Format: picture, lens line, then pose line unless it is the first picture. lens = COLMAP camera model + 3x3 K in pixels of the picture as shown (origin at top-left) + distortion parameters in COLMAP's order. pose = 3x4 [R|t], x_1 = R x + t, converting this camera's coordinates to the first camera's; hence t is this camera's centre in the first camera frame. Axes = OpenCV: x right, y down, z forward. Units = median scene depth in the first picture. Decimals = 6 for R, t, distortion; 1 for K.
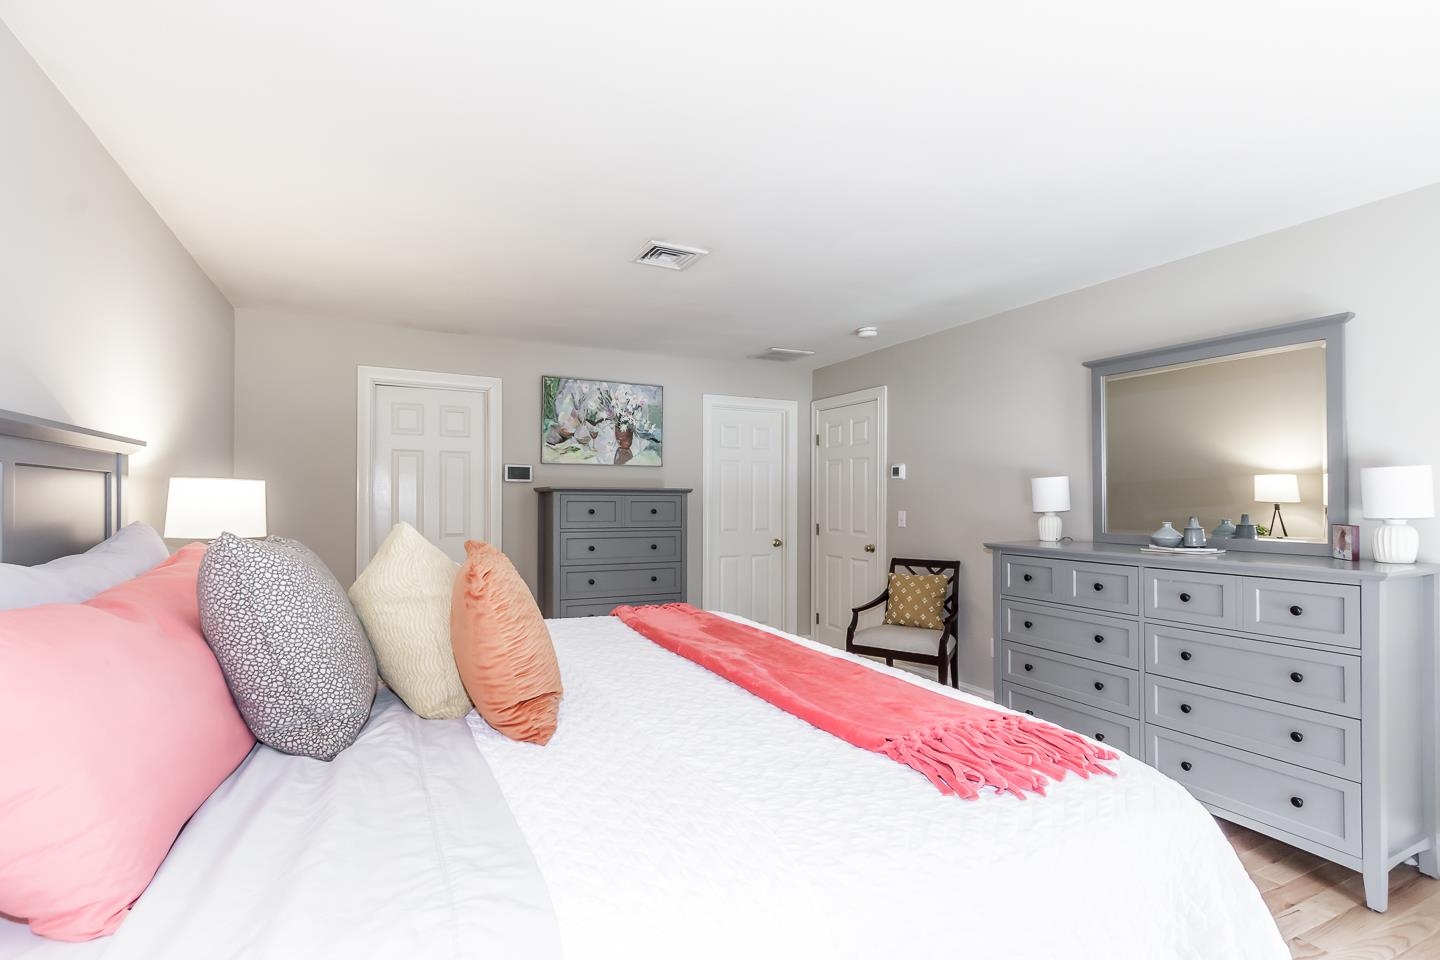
lens RADIAL K [[663.7, 0, 718.9], [0, 663.7, 489.8], [0, 0, 1]] dist [-0.003386, -0.000067]
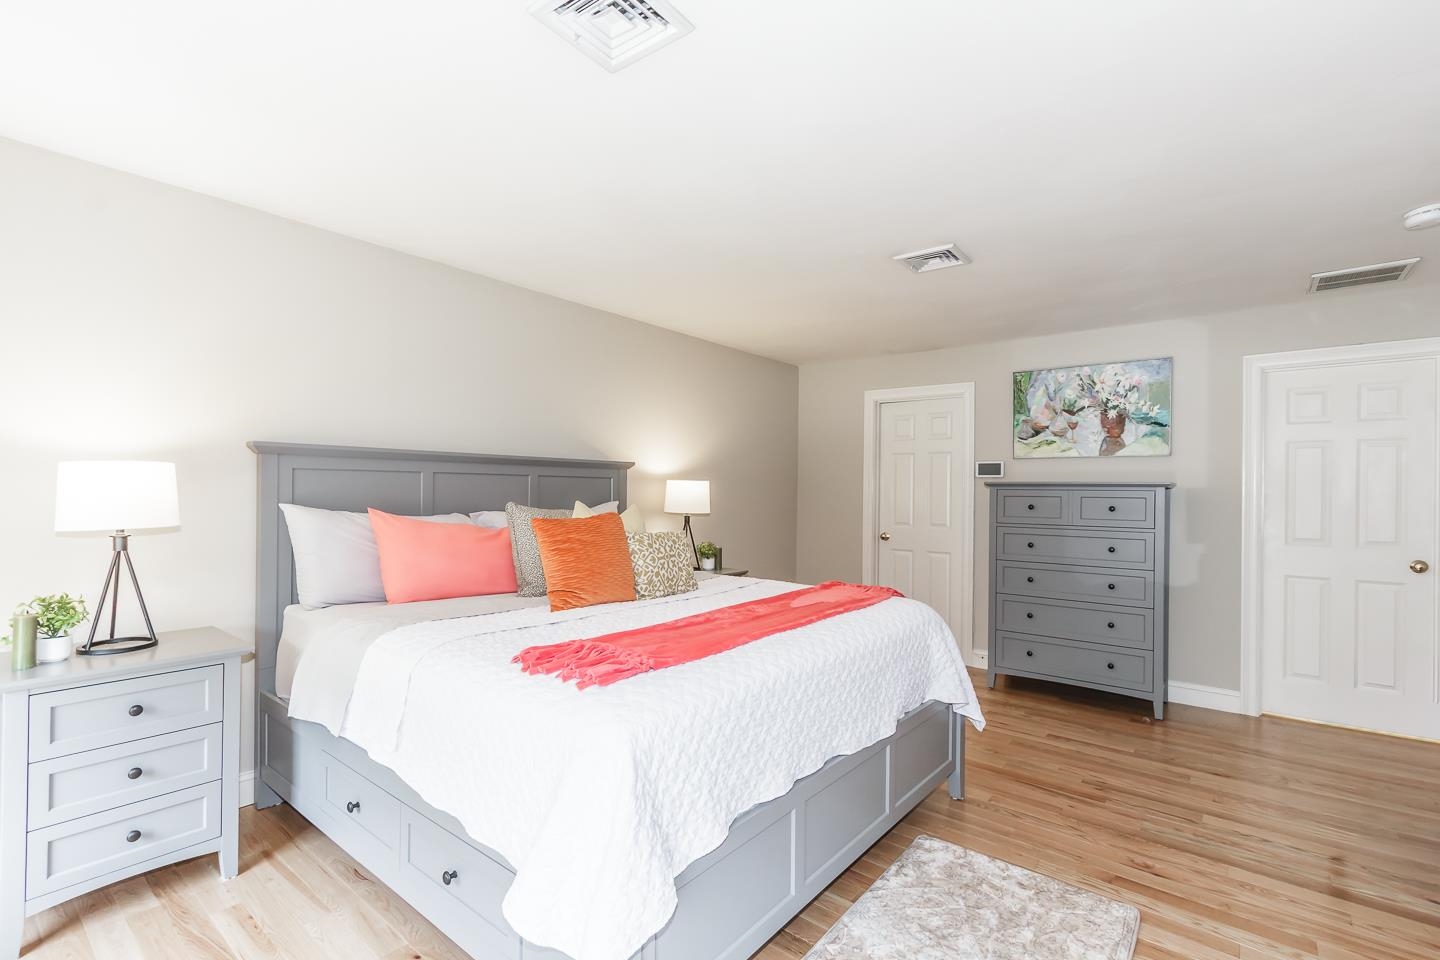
lens RADIAL K [[663.7, 0, 717.1], [0, 663.7, 487.2], [0, 0, 1]] dist [-0.003386, -0.000067]
pose [[0.396440, -0.003110, -0.918055, 0.466105], [0.001036, 0.999995, -0.002940, 0.006096], [0.918060, 0.000214, 0.396441, 0.173832]]
